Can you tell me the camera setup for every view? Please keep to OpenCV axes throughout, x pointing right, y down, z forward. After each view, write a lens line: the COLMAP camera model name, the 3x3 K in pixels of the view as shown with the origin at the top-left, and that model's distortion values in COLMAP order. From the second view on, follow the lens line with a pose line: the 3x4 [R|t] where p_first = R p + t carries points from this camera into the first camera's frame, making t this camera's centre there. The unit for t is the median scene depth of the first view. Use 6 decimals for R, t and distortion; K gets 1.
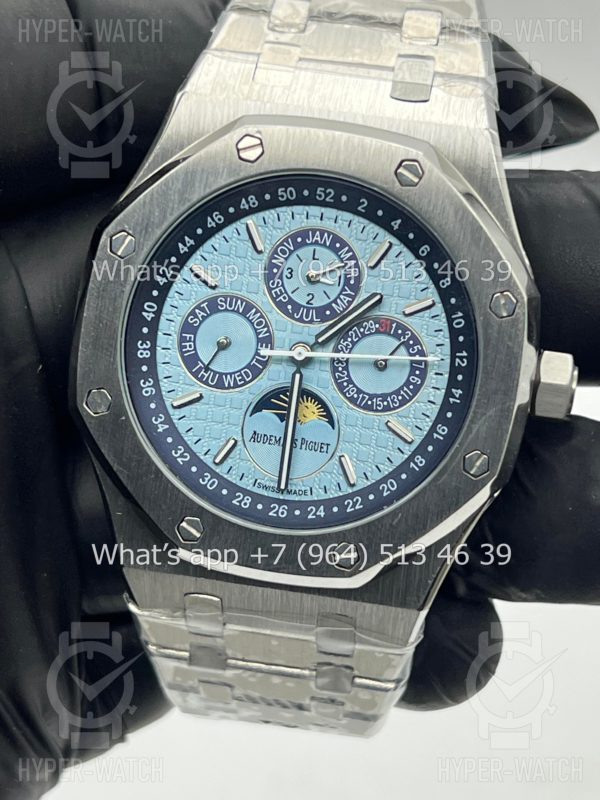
lens RADIAL K [[1908.5, 0, 301.2], [0, 1908.5, 432.7], [0, 0, 1]] dist [0.296120, 0.000000]
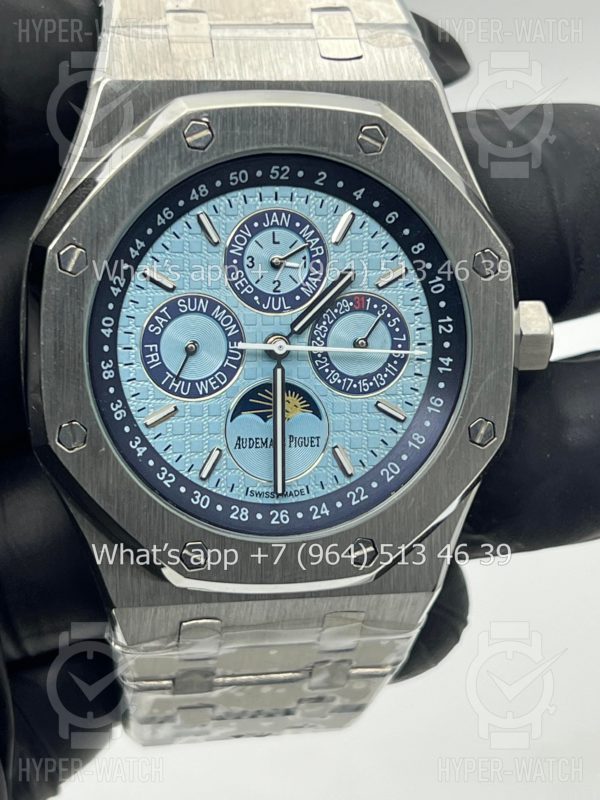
lens RADIAL K [[1908.5, 0, 307.9], [0, 1908.5, 405.0], [0, 0, 1]] dist [0.296120, 0.000000]
pose [[0.948865, -0.170980, 0.265370, -0.236085], [0.157037, 0.984886, 0.073064, -0.078548], [-0.273852, -0.027655, 0.961374, 0.105572]]
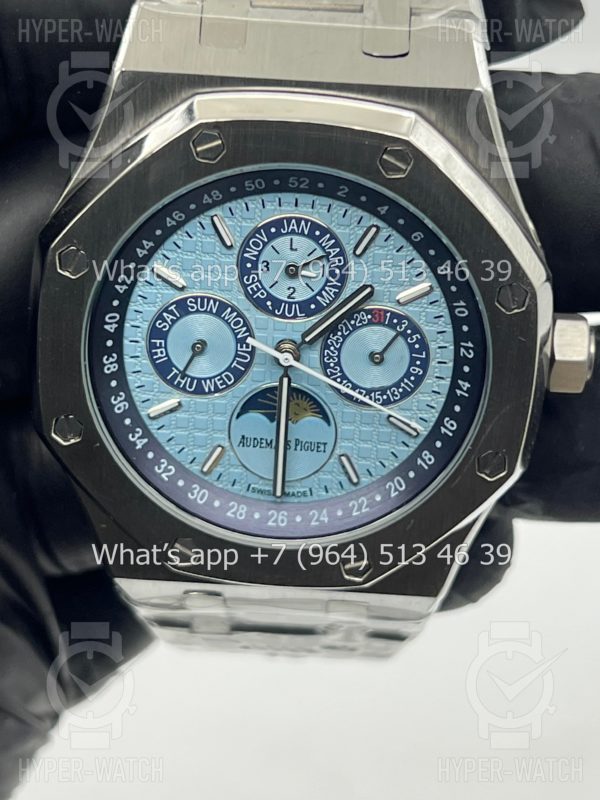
lens RADIAL K [[1908.5, 0, 292.2], [0, 1908.5, 395.1], [0, 0, 1]] dist [0.296120, 0.000000]
pose [[0.994761, -0.100330, 0.019588, -0.017063], [0.089819, 0.949341, 0.301140, -0.291437], [-0.048809, -0.297803, 0.953379, 0.142366]]
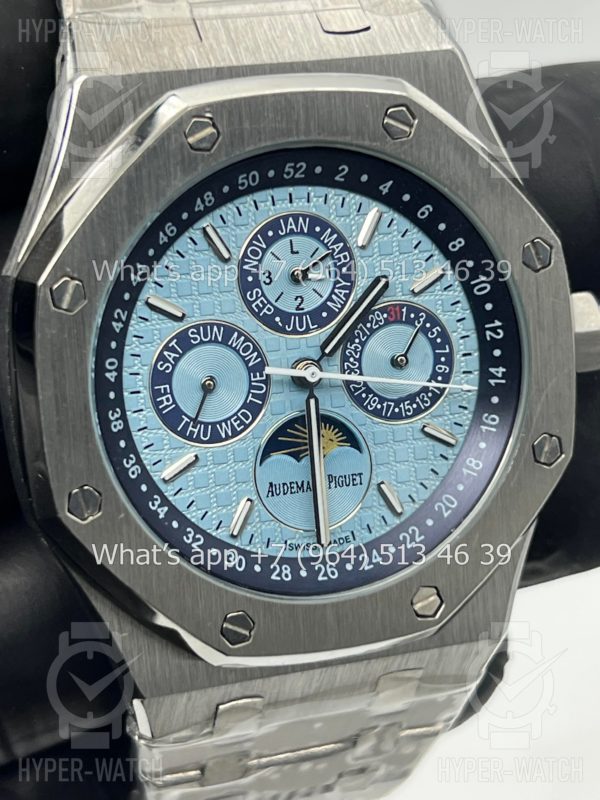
lens RADIAL K [[1908.5, 0, 302.9], [0, 1908.5, 397.9], [0, 0, 1]] dist [0.296120, 0.000000]
pose [[0.894109, -0.259270, 0.365168, -0.292311], [0.238413, 0.965796, 0.101964, -0.112244], [-0.379114, -0.004106, 0.925341, 0.269222]]
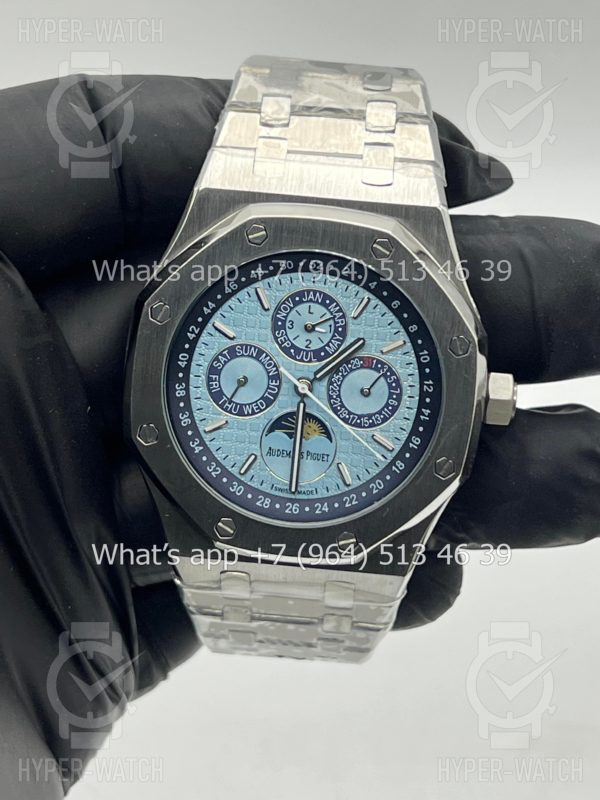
lens RADIAL K [[1908.5, 0, 293.5], [0, 1908.5, 400.0], [0, 0, 1]] dist [0.296120, 0.000000]
pose [[0.997137, -0.059254, 0.046983, -0.067486], [0.054151, 0.993175, 0.103304, -0.165349], [-0.052784, -0.100464, 0.993540, -0.275345]]
